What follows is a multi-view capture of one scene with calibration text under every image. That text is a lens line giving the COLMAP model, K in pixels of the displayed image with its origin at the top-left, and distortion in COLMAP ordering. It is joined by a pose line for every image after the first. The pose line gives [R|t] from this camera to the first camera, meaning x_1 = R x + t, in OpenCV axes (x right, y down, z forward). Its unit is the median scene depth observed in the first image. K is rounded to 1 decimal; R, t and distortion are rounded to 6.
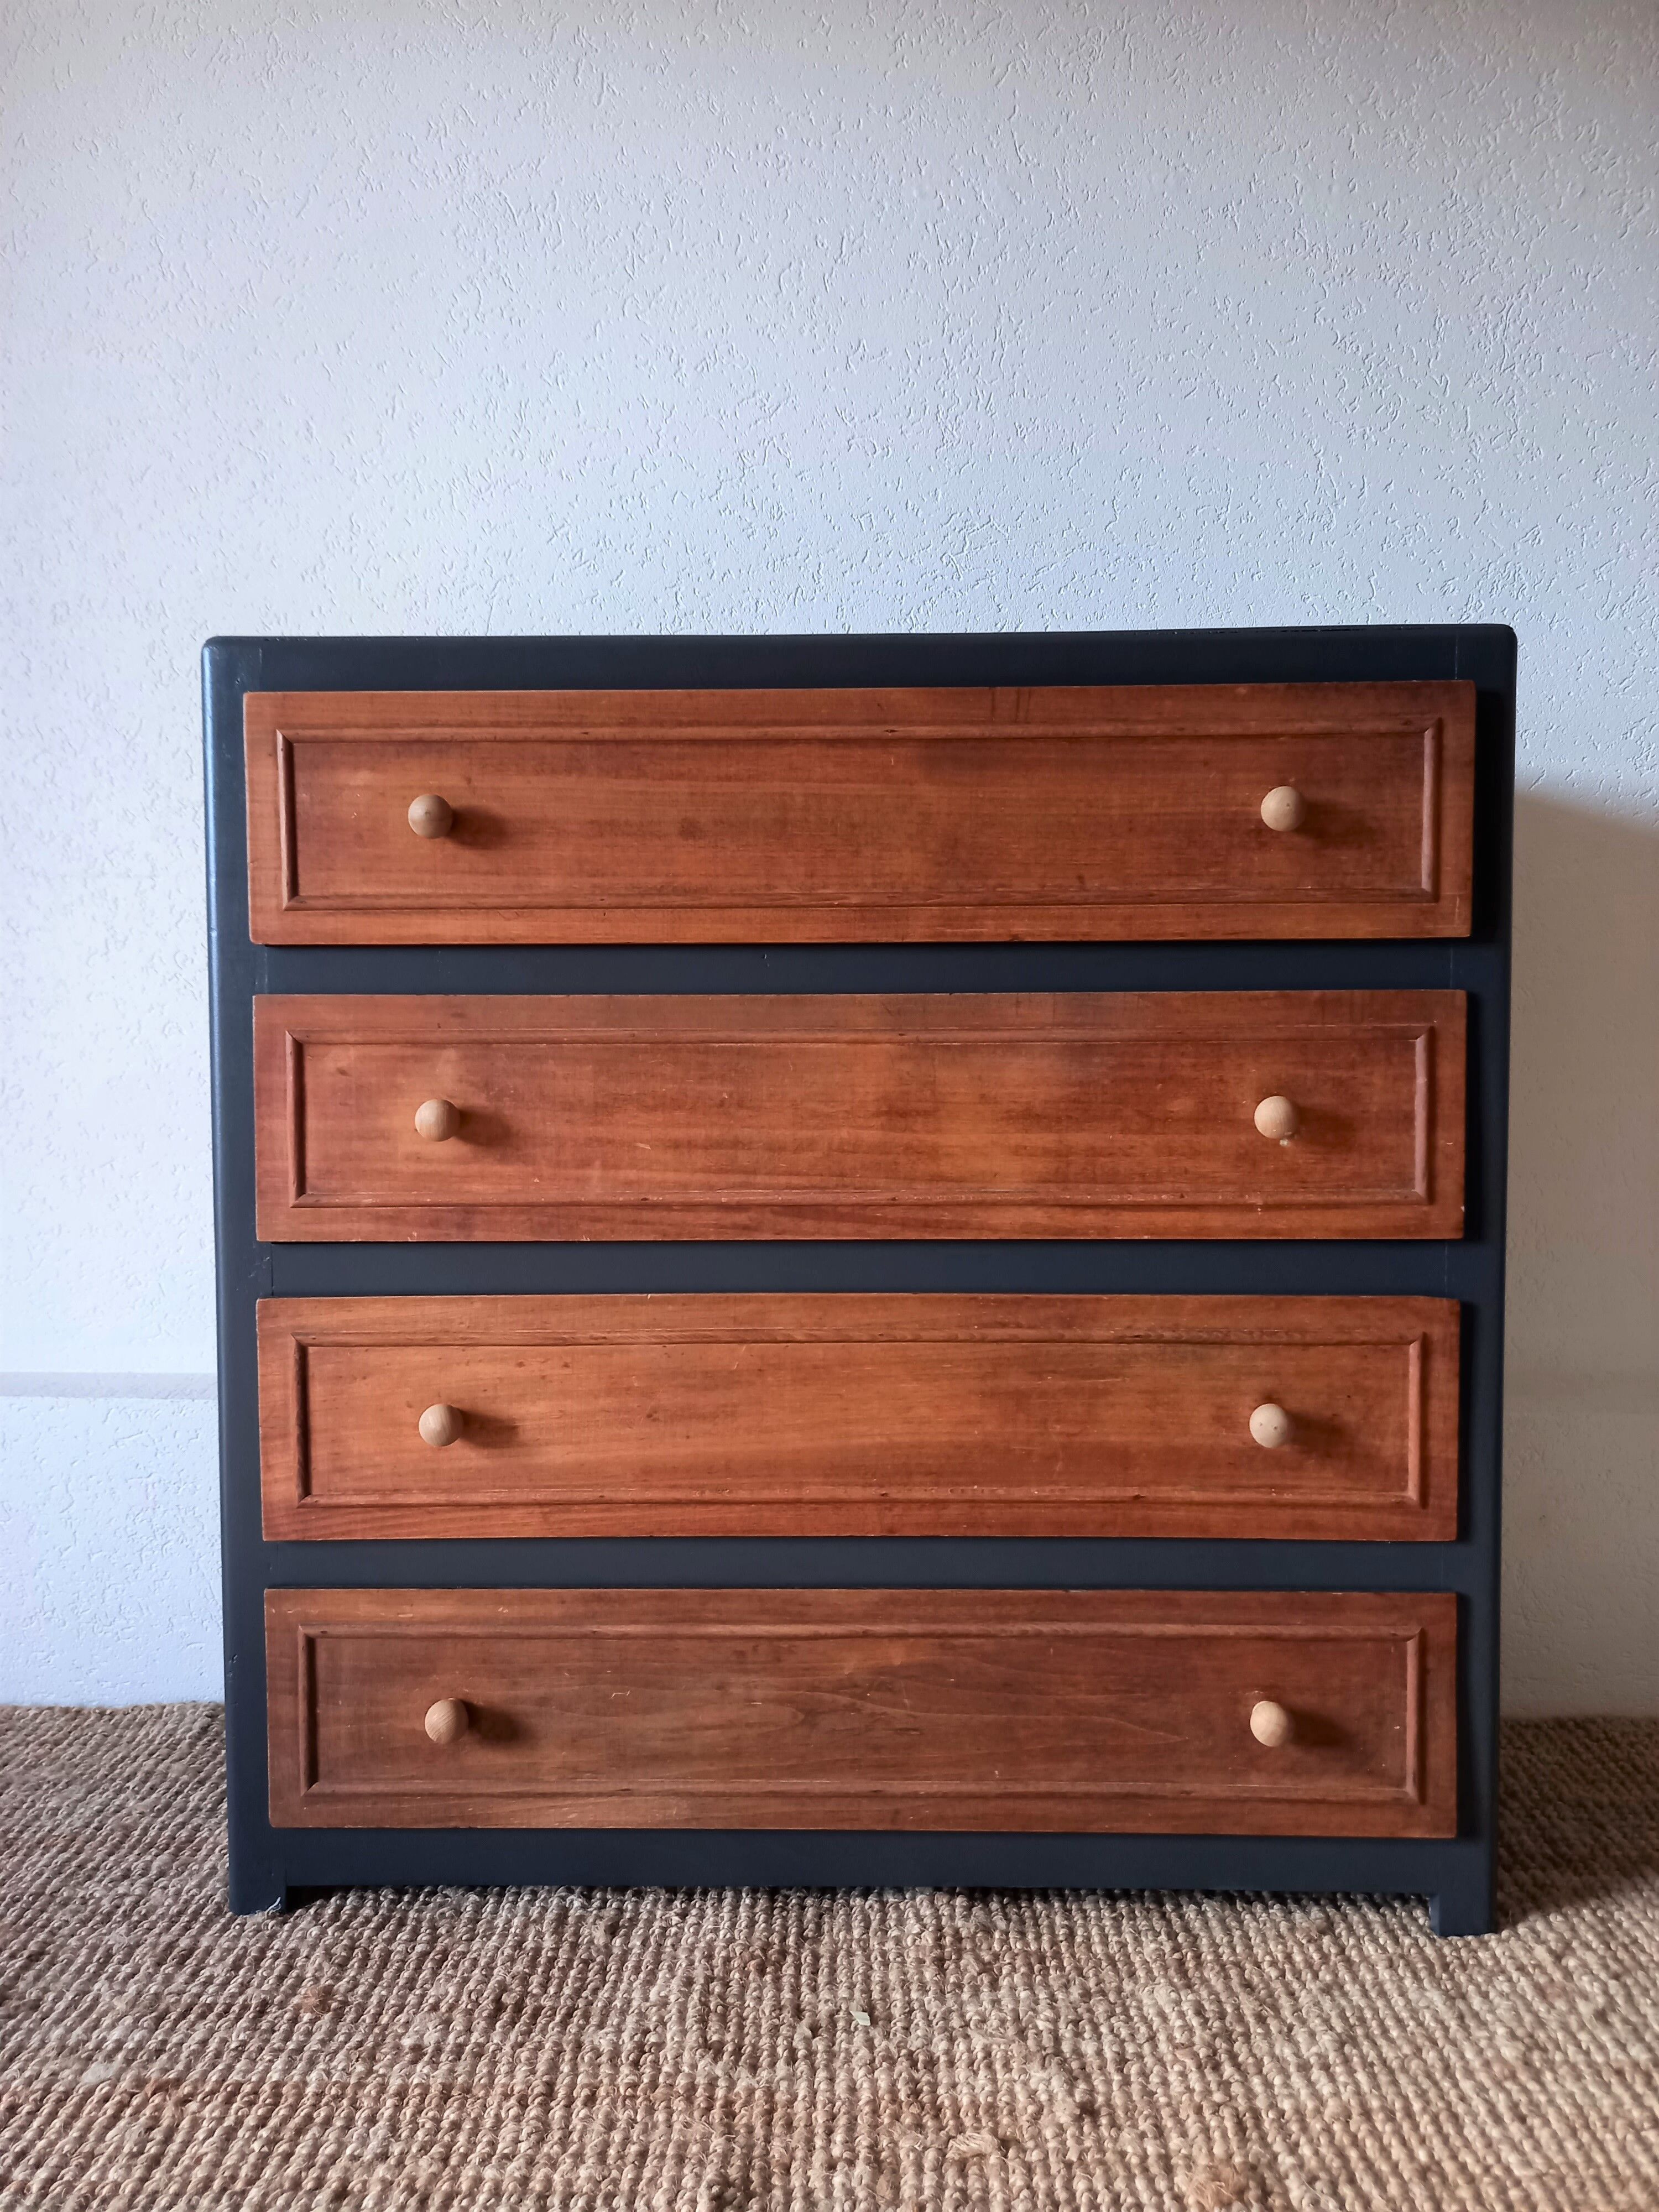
lens RADIAL K [[1623.8, 0, 830.5], [0, 1623.8, 1091.3], [0, 0, 1]] dist [0.028548, -0.032321]
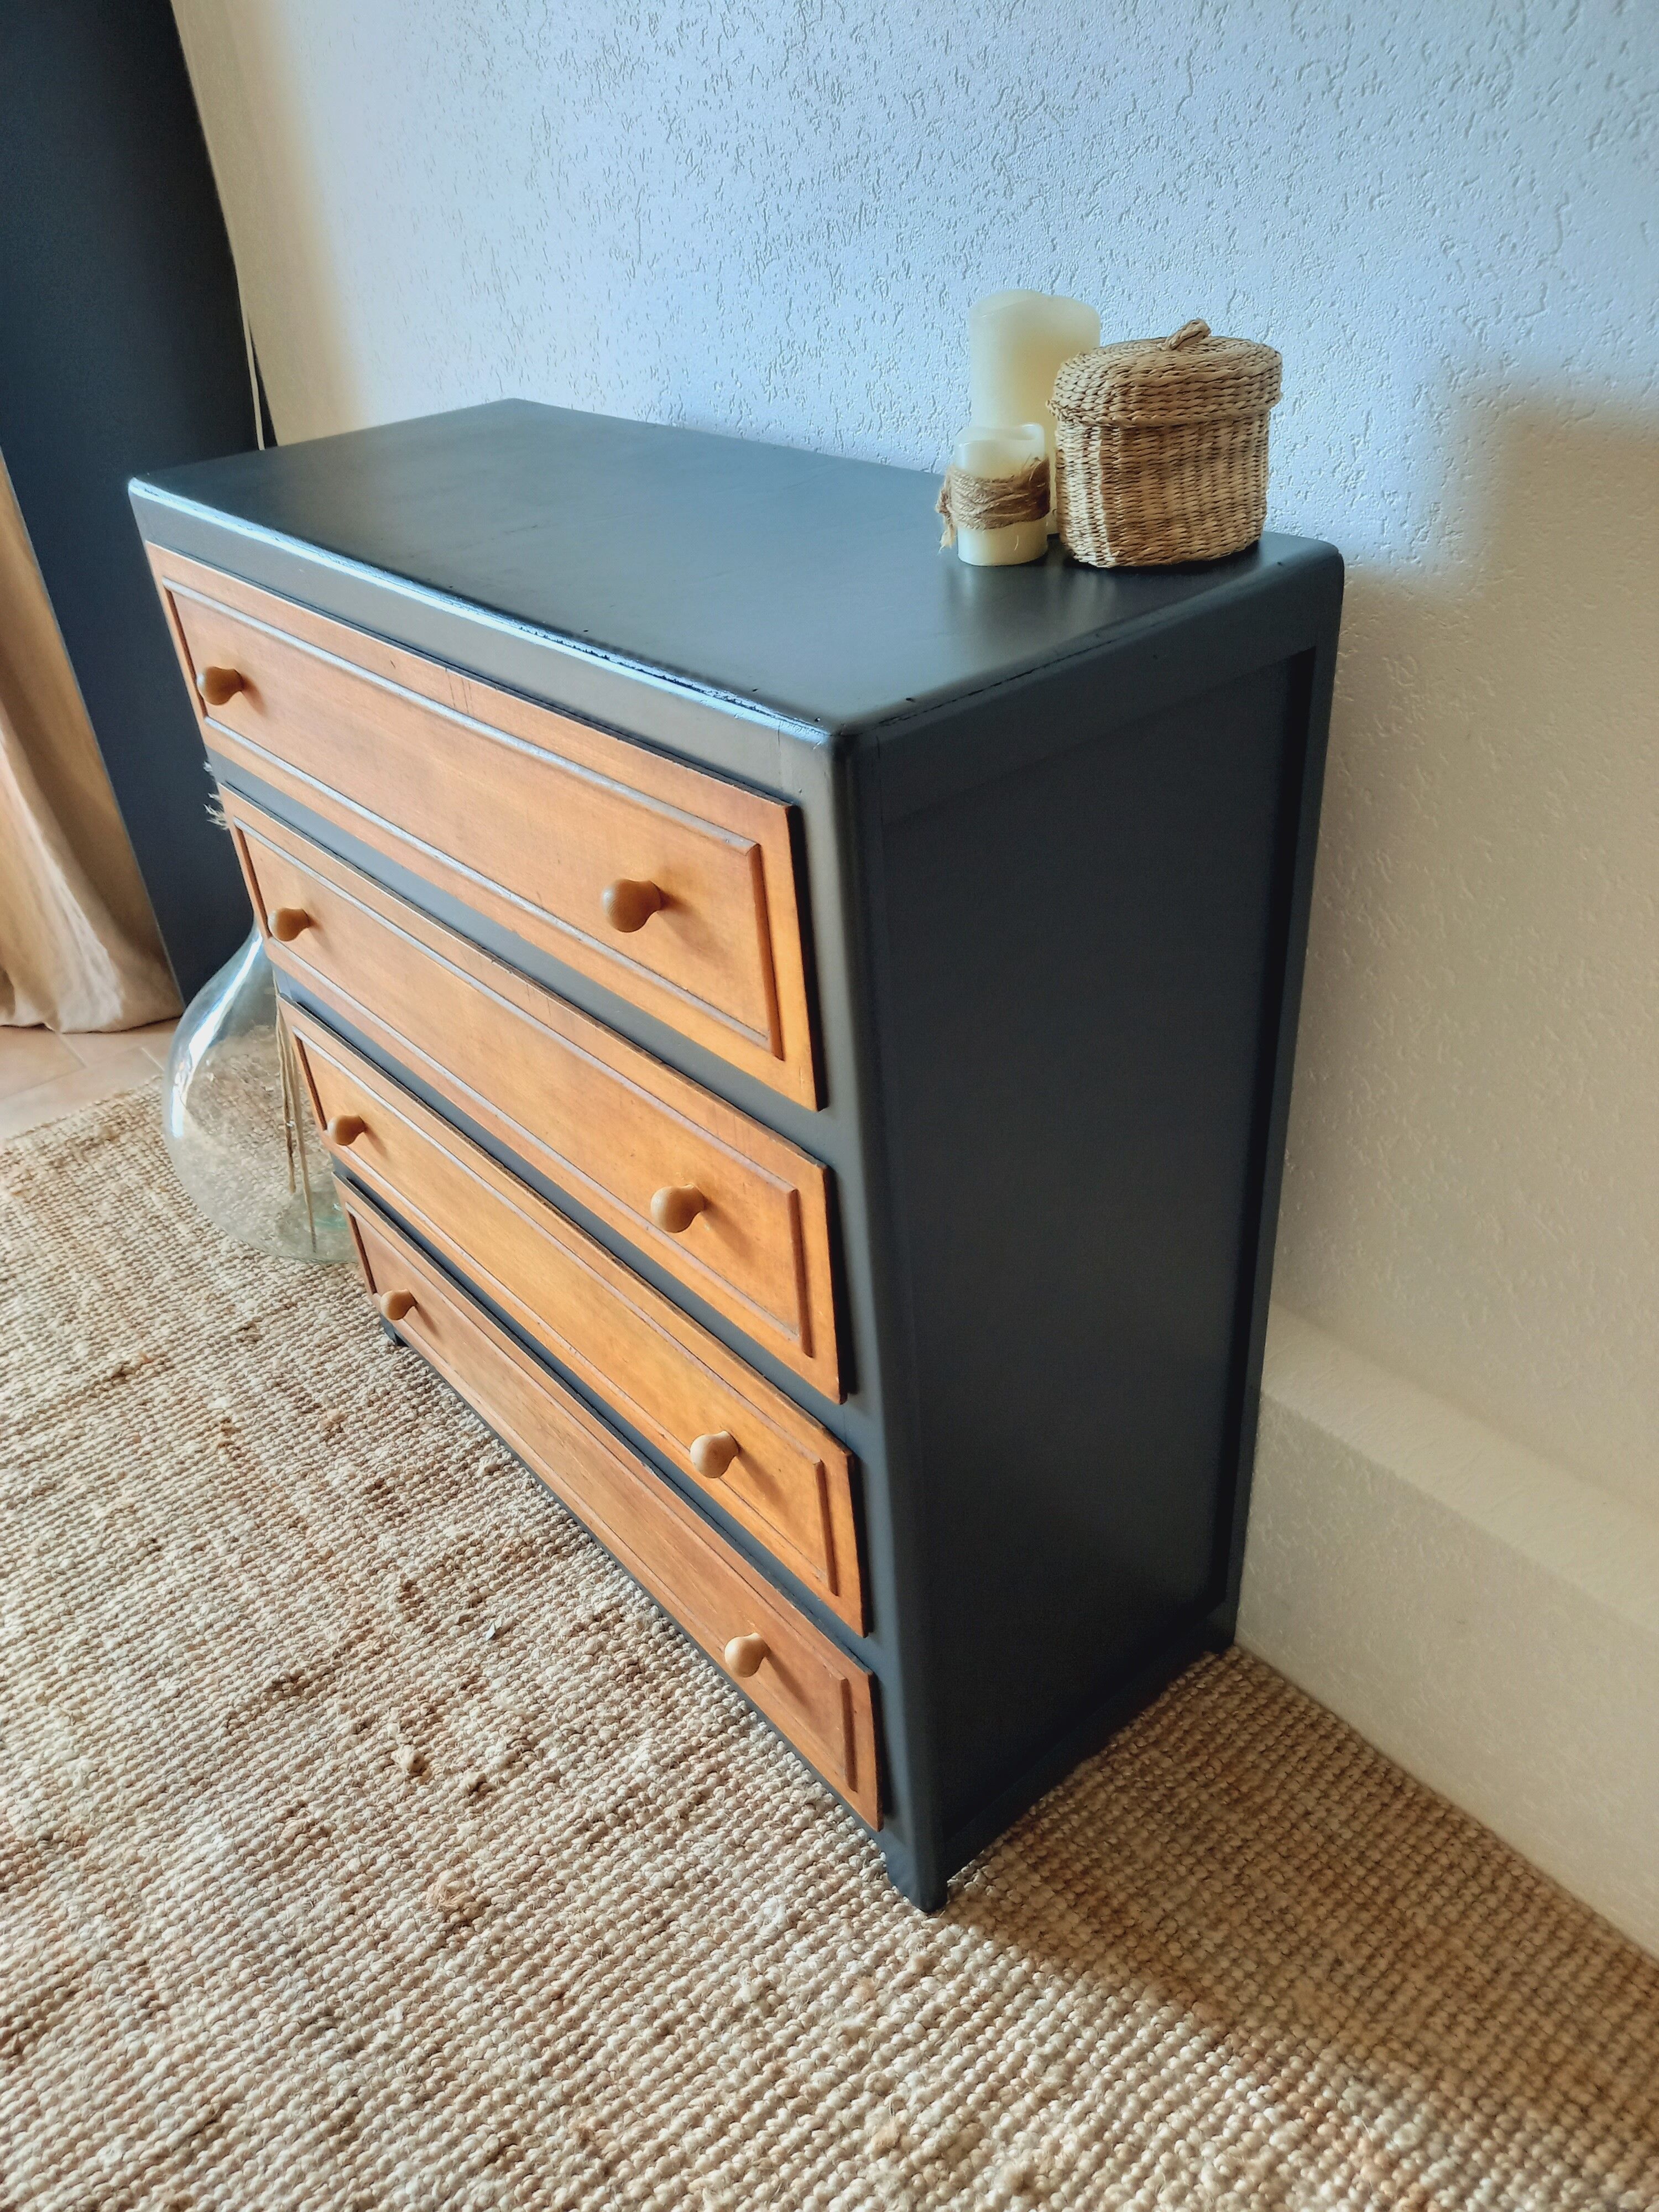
lens RADIAL K [[1623.8, 0, 843.6], [0, 1623.8, 1092.1], [0, 0, 1]] dist [0.028548, -0.032321]
pose [[0.650045, 0.373829, -0.661584, 0.888330], [0.039705, 0.852726, 0.520847, -0.494718], [0.758857, -0.364843, 0.539468, 0.599211]]
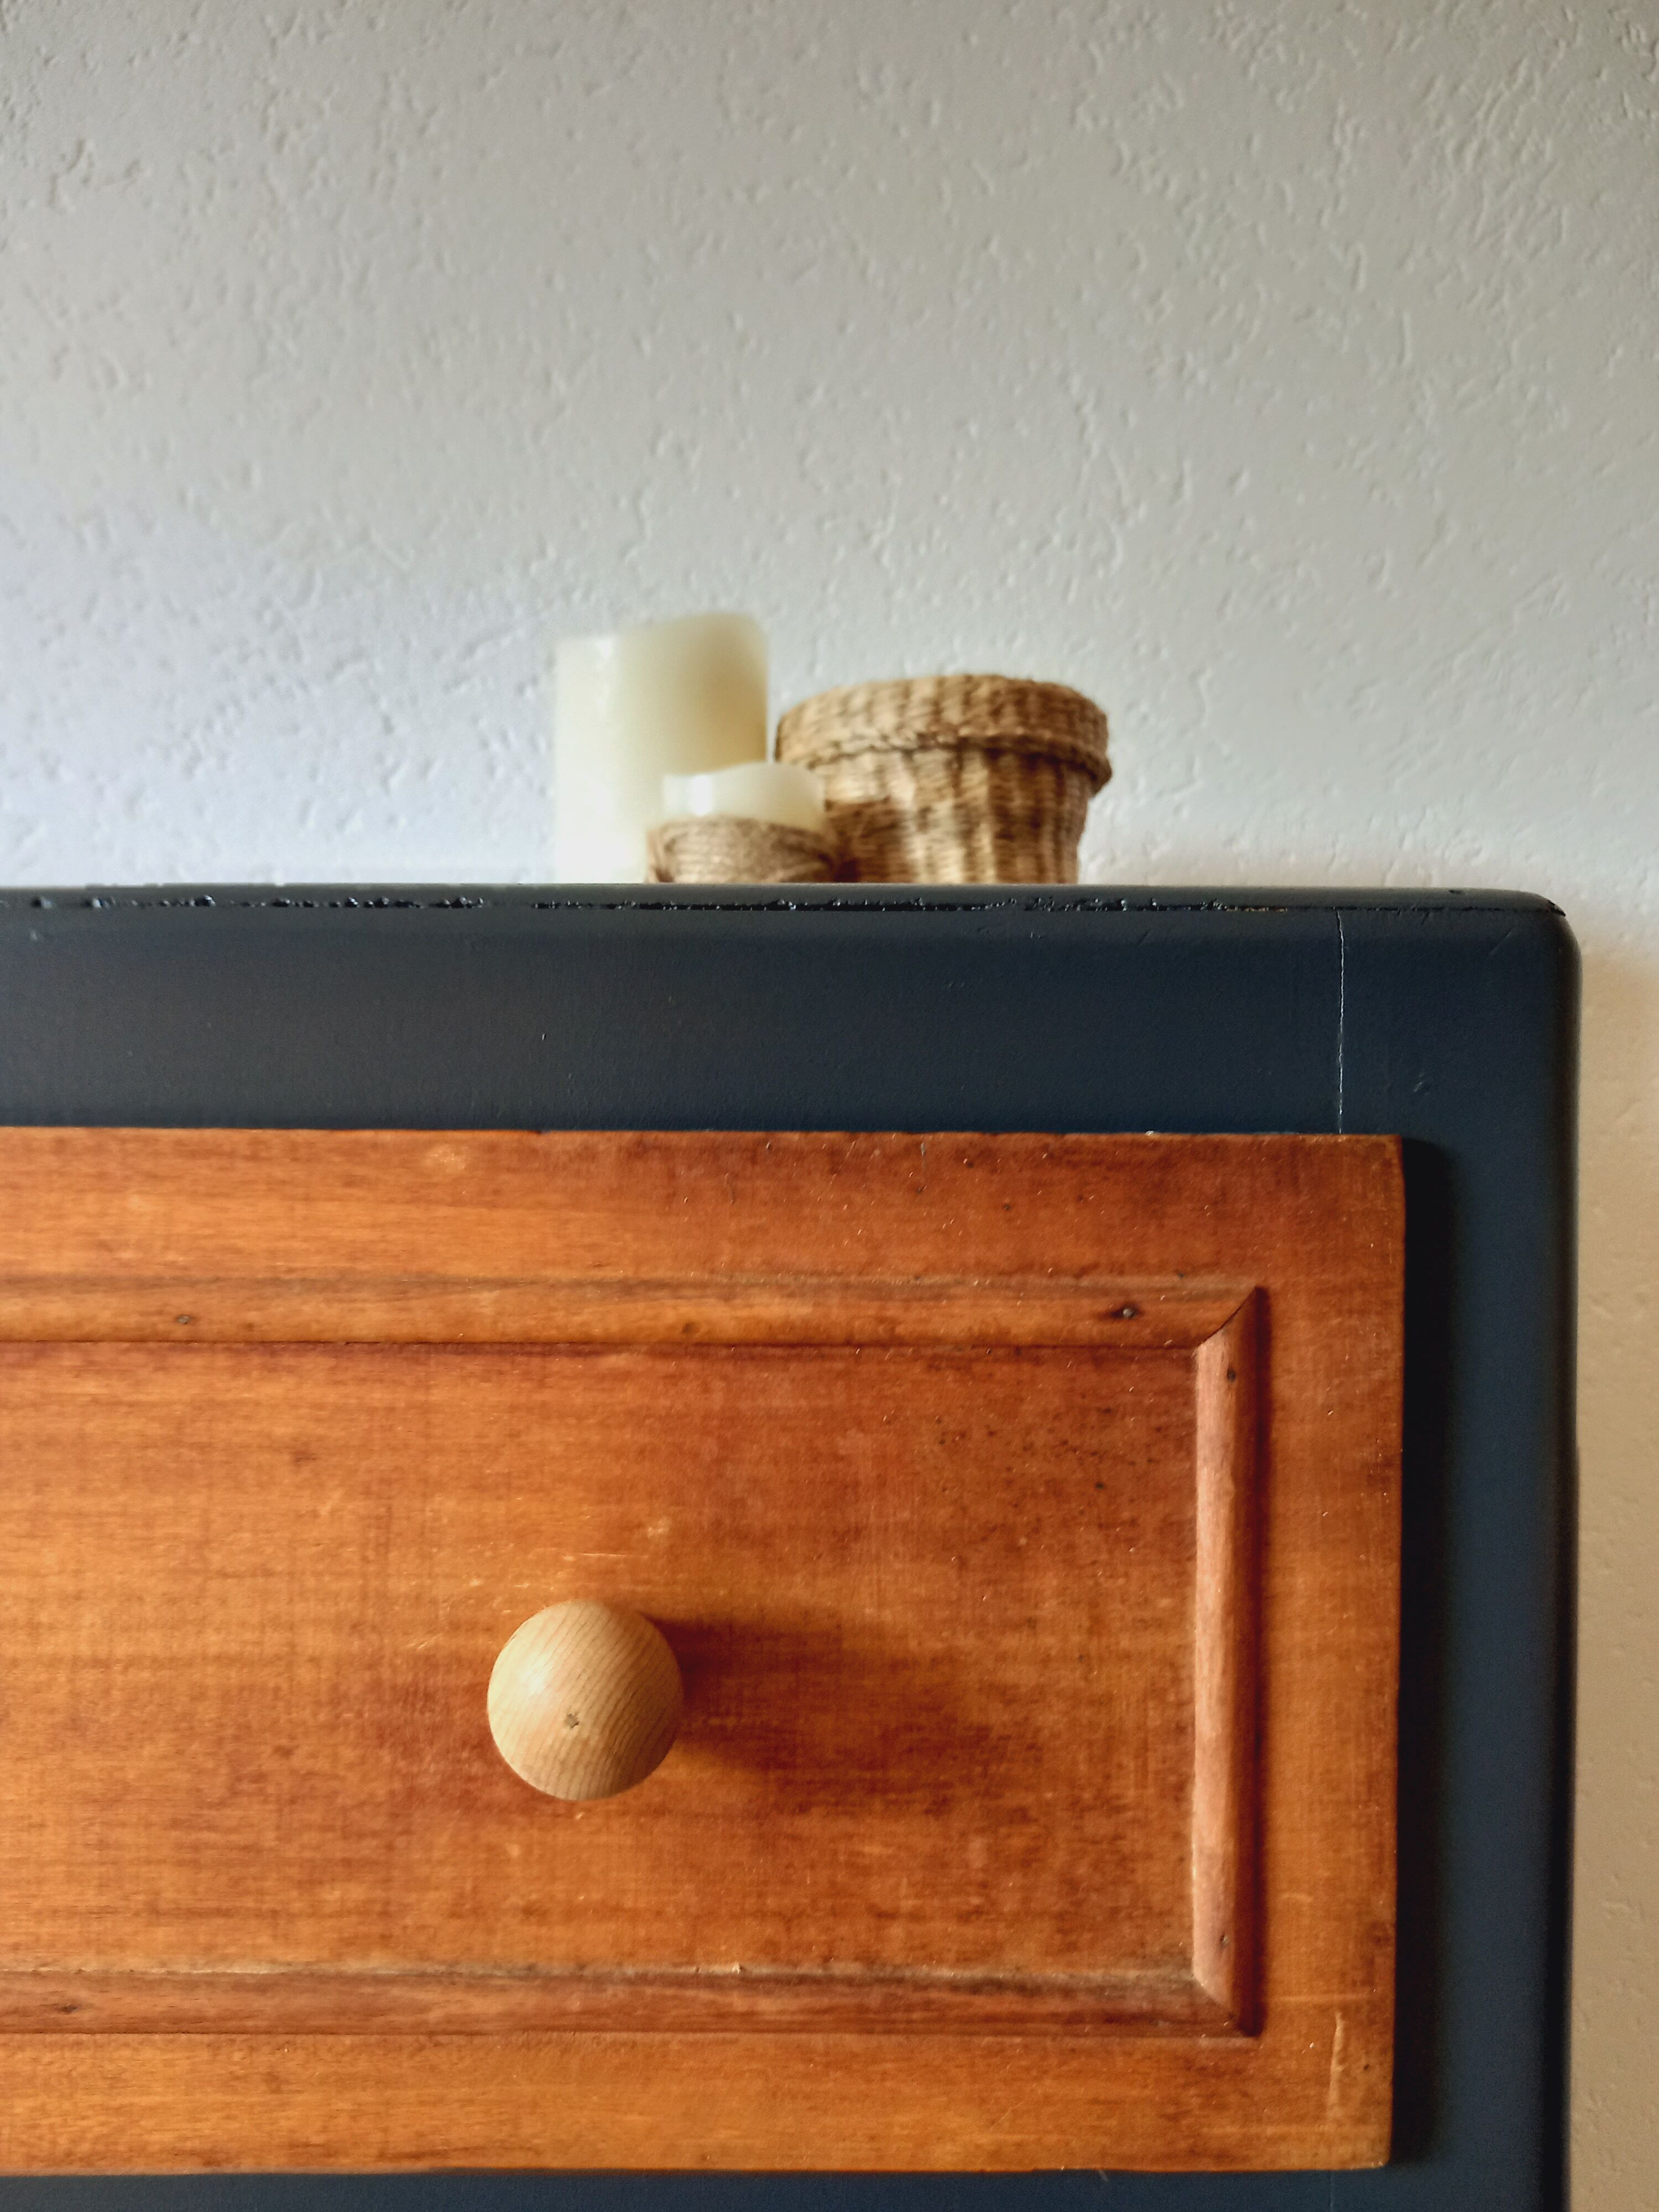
lens RADIAL K [[1710.0, 0, 819.1], [0, 1710.0, 1107.0], [0, 0, 1]] dist [0.001428, -0.011028]
pose [[0.999573, 0.010367, 0.027310, 0.296130], [-0.009168, 0.999004, -0.043672, -0.239388], [-0.027736, 0.043403, 0.998673, 0.735619]]
